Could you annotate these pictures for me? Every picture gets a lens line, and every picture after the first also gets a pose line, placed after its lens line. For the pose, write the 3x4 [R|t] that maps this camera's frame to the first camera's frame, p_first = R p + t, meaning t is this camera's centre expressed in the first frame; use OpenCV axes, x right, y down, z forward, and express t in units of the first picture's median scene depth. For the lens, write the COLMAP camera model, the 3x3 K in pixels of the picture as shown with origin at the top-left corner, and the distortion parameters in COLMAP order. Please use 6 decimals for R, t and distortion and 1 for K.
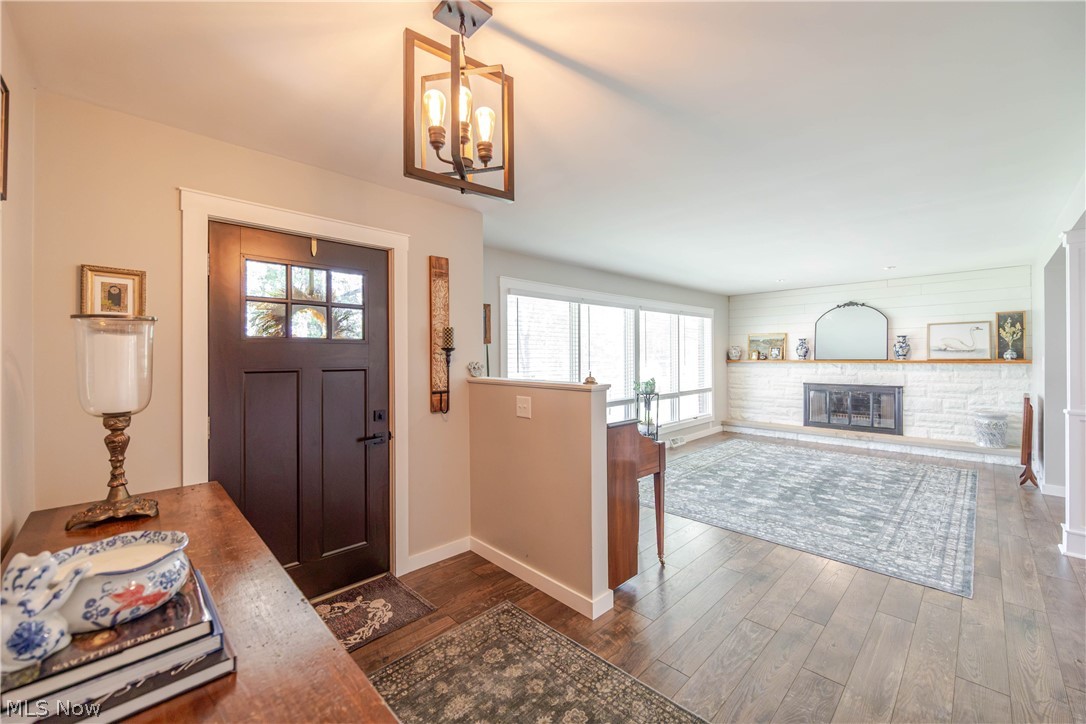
lens RADIAL K [[427.7, 0, 540.0], [0, 427.7, 355.9], [0, 0, 1]] dist [-0.000504, -0.000057]
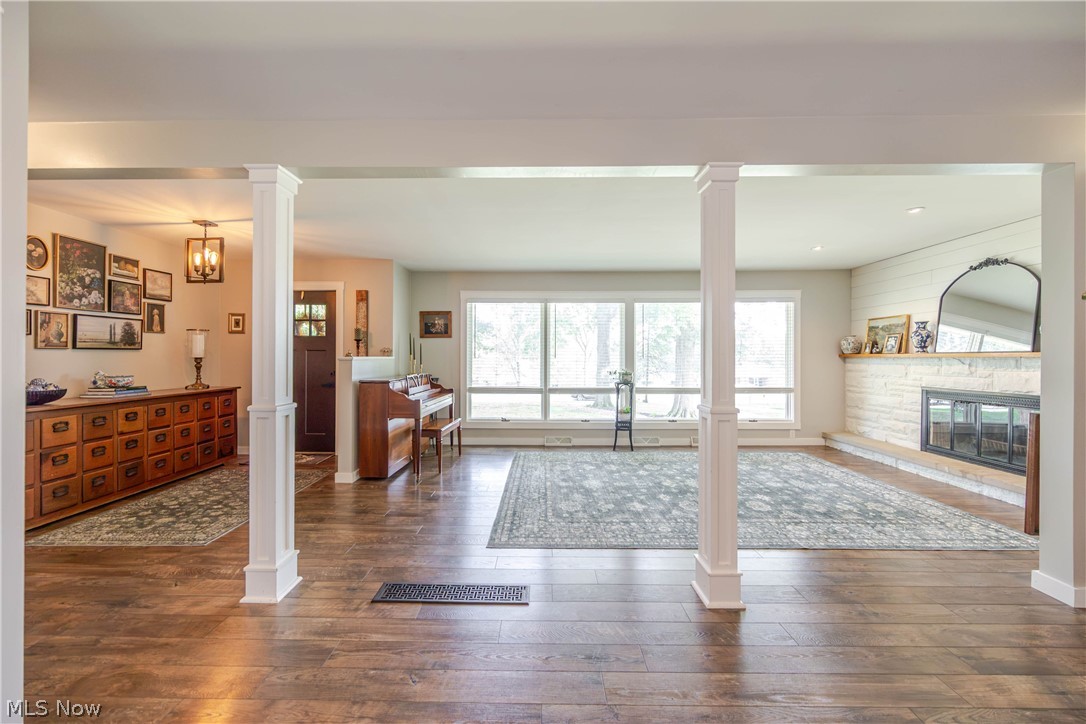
lens RADIAL K [[426.7, 0, 542.0], [0, 426.7, 357.3], [0, 0, 1]] dist [-0.003006, -0.000538]
pose [[0.711393, 0.008754, -0.702740, 0.834025], [-0.008019, 0.999958, 0.004339, 0.022492], [0.702748, 0.002549, 0.711434, 0.125582]]
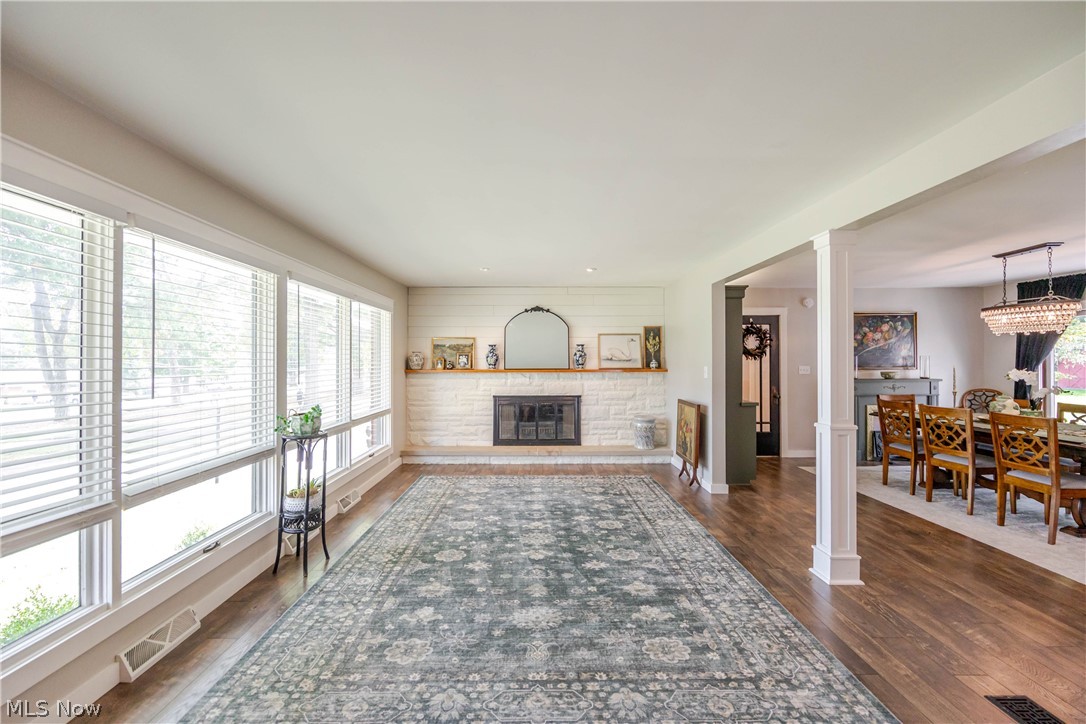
lens RADIAL K [[423.3, 0, 535.4], [0, 423.3, 358.9], [0, 0, 1]] dist [-0.001882, -0.000069]
pose [[0.692622, 0.012022, 0.721200, 0.071521], [-0.003674, 0.999907, -0.013139, -0.000769], [-0.721291, 0.006450, 0.692602, 0.434341]]
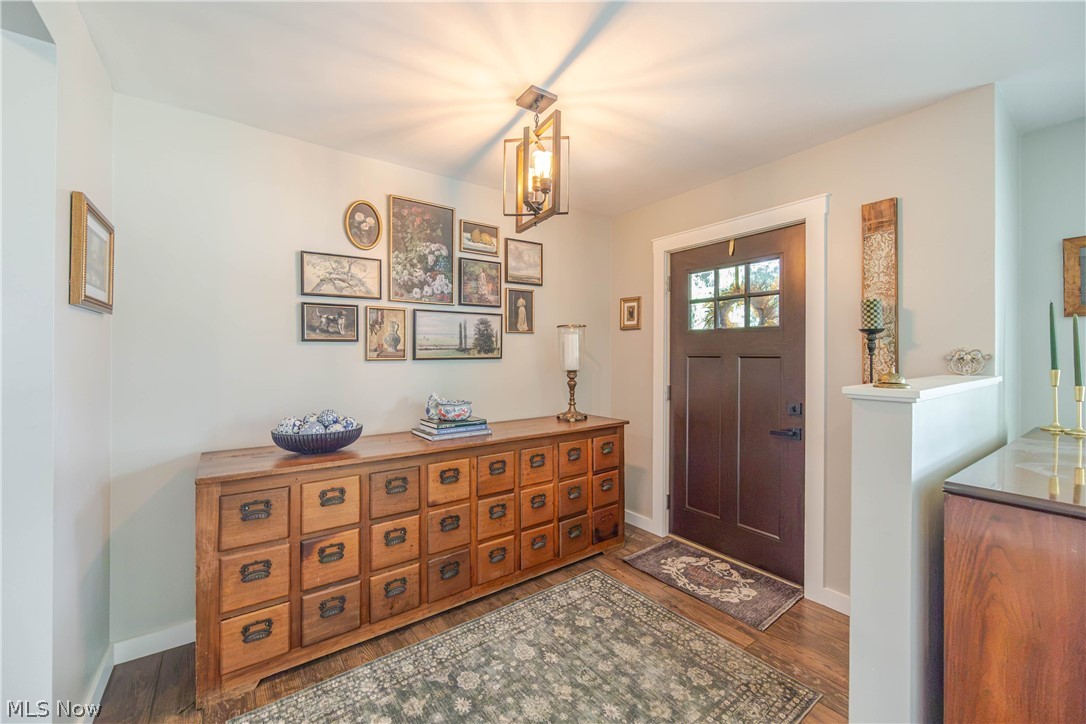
lens RADIAL K [[432.1, 0, 532.8], [0, 432.1, 356.2], [0, 0, 1]] dist [-0.000378, -0.000044]
pose [[-0.155166, 0.007203, -0.987862, 0.293044], [0.000188, 0.999974, 0.007262, 0.010735], [0.987888, 0.000941, -0.155163, 0.282951]]
